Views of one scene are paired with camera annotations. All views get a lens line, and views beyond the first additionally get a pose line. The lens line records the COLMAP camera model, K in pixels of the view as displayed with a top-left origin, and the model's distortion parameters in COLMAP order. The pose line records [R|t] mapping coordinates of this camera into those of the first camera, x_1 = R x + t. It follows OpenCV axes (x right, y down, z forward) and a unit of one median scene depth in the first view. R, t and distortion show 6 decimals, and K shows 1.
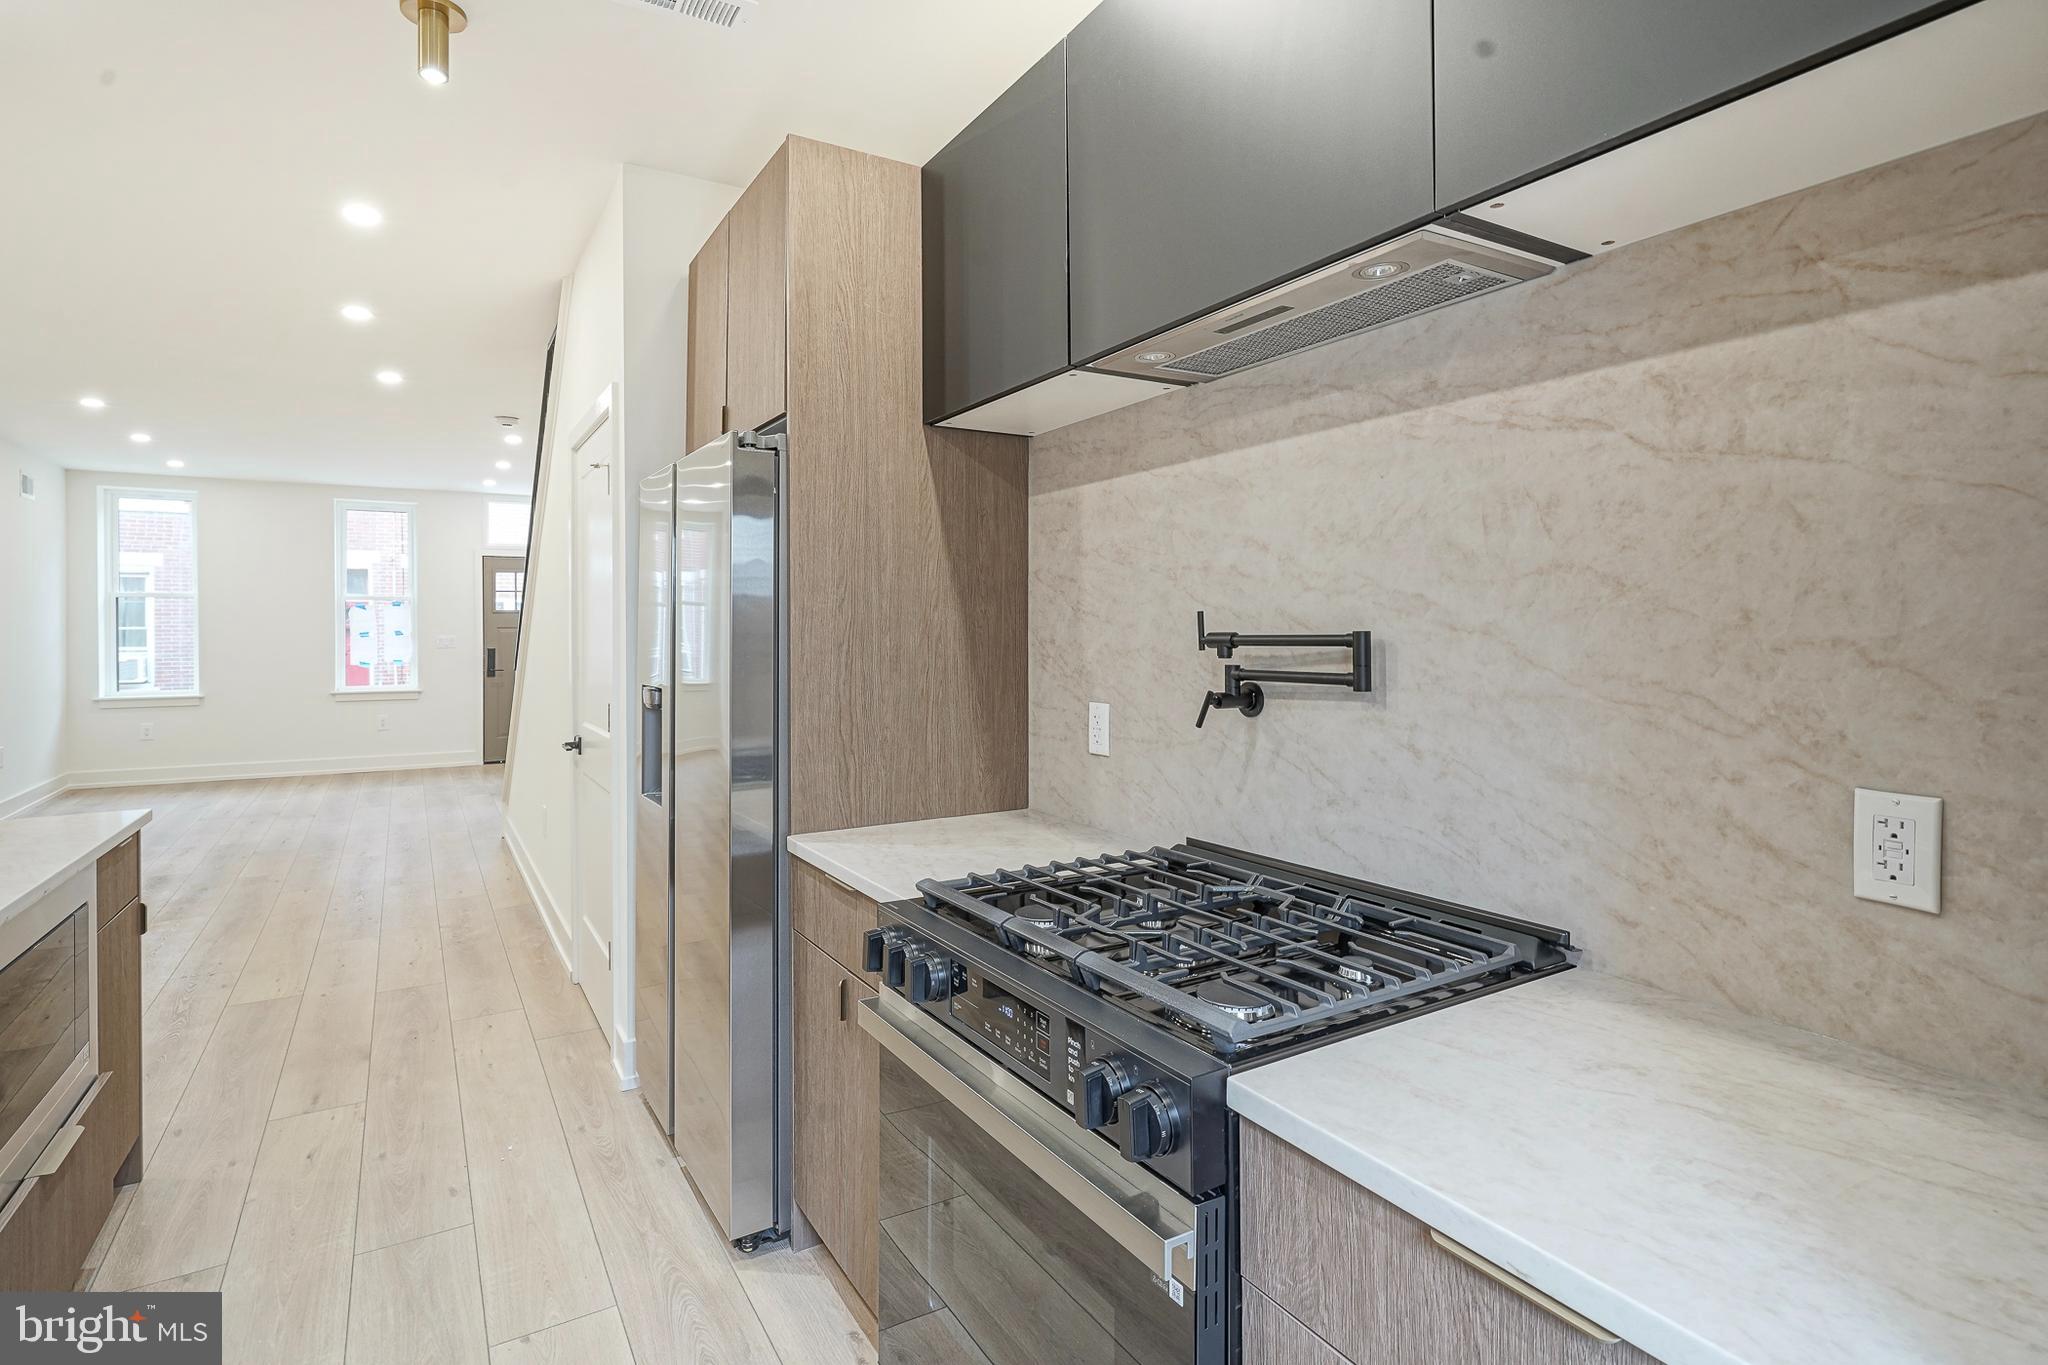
lens RADIAL K [[1002.4, 0, 1050.9], [0, 1002.4, 626.1], [0, 0, 1]] dist [-0.012990, 0.003416]
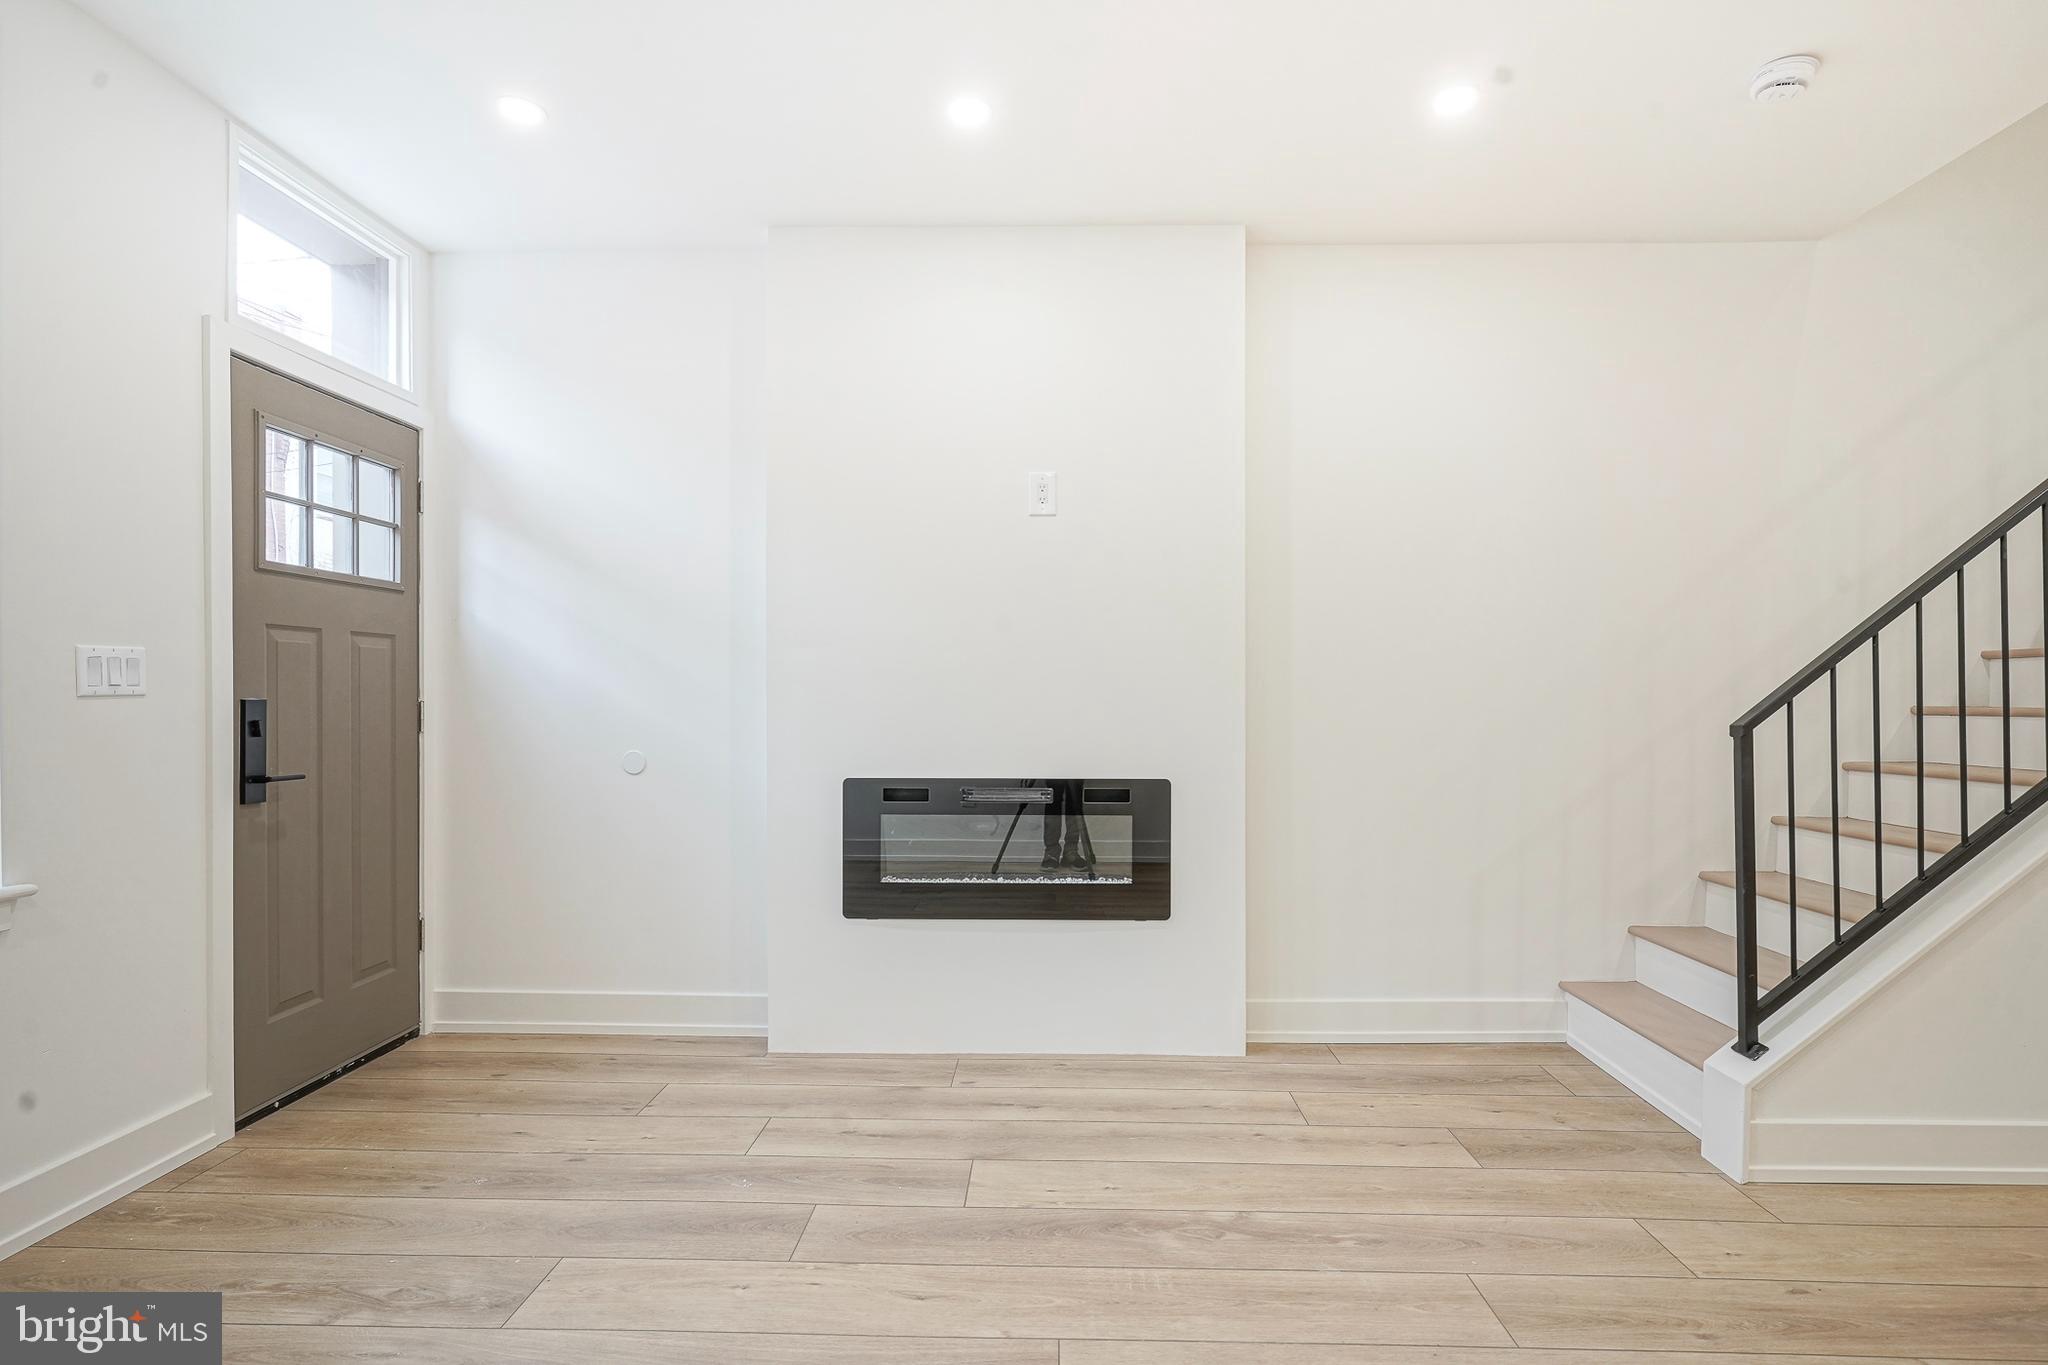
lens RADIAL K [[1002.4, 0, 1041.6], [0, 1002.4, 690.1], [0, 0, 1]] dist [-0.012990, 0.003416]
pose [[0.554221, 0.003136, 0.832364, -1.862460], [-0.003811, 0.999992, -0.001229, 0.053878], [-0.832361, -0.002491, 0.554229, 1.877297]]
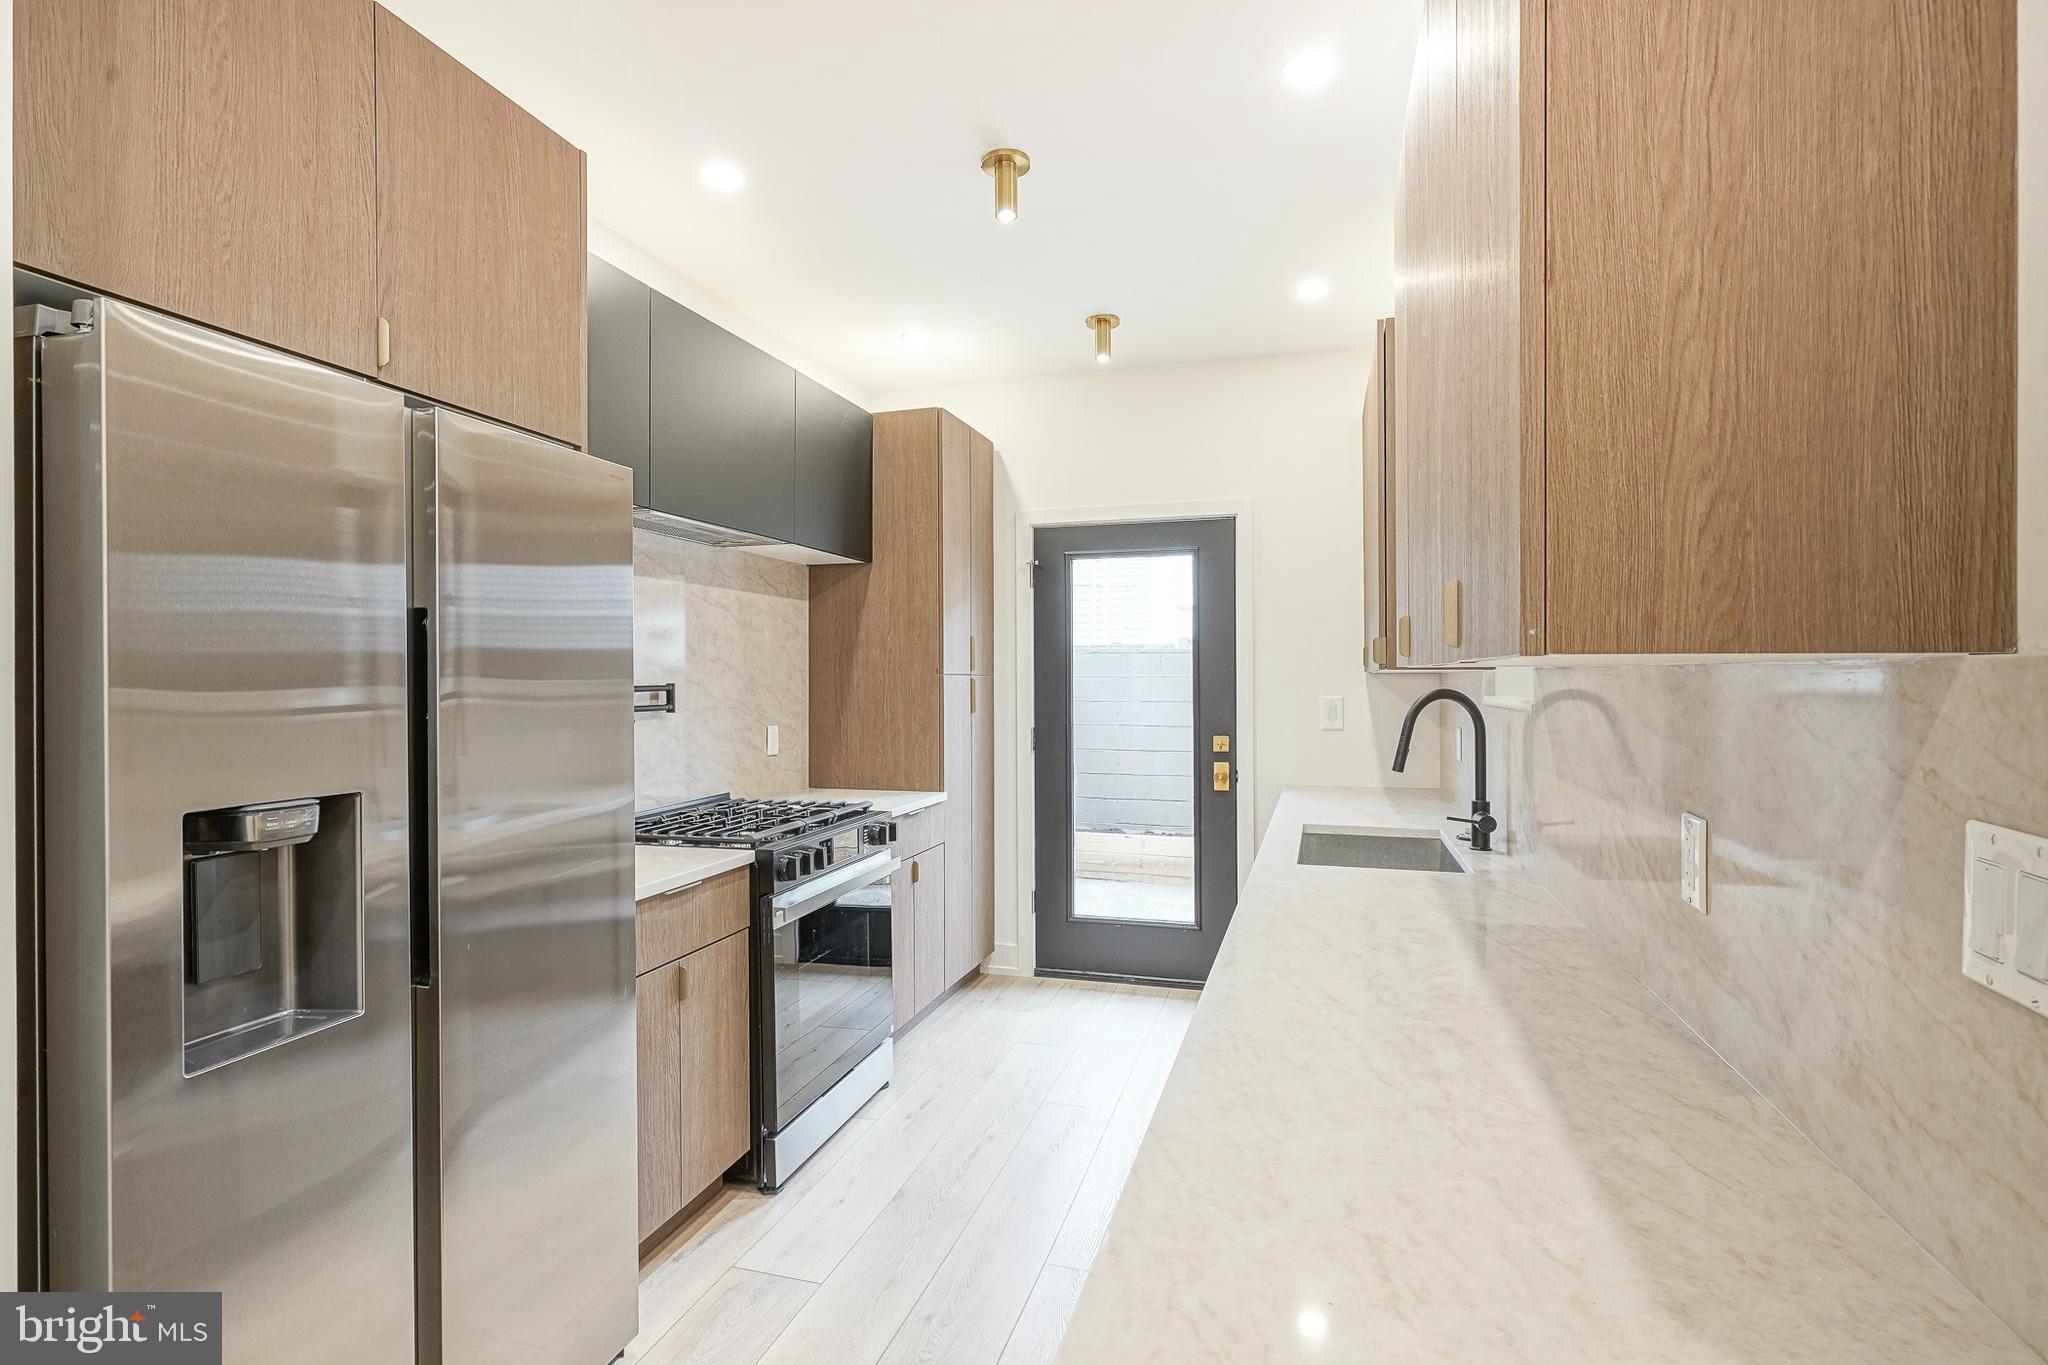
lens RADIAL K [[1002.4, 0, 1024.6], [0, 1002.4, 677.7], [0, 0, 1]] dist [-0.012990, 0.003416]
pose [[-0.659083, 0.007787, 0.752030, -0.758246], [0.003380, 0.999967, -0.007391, 0.005101], [-0.752063, -0.002330, -0.659088, 0.801295]]
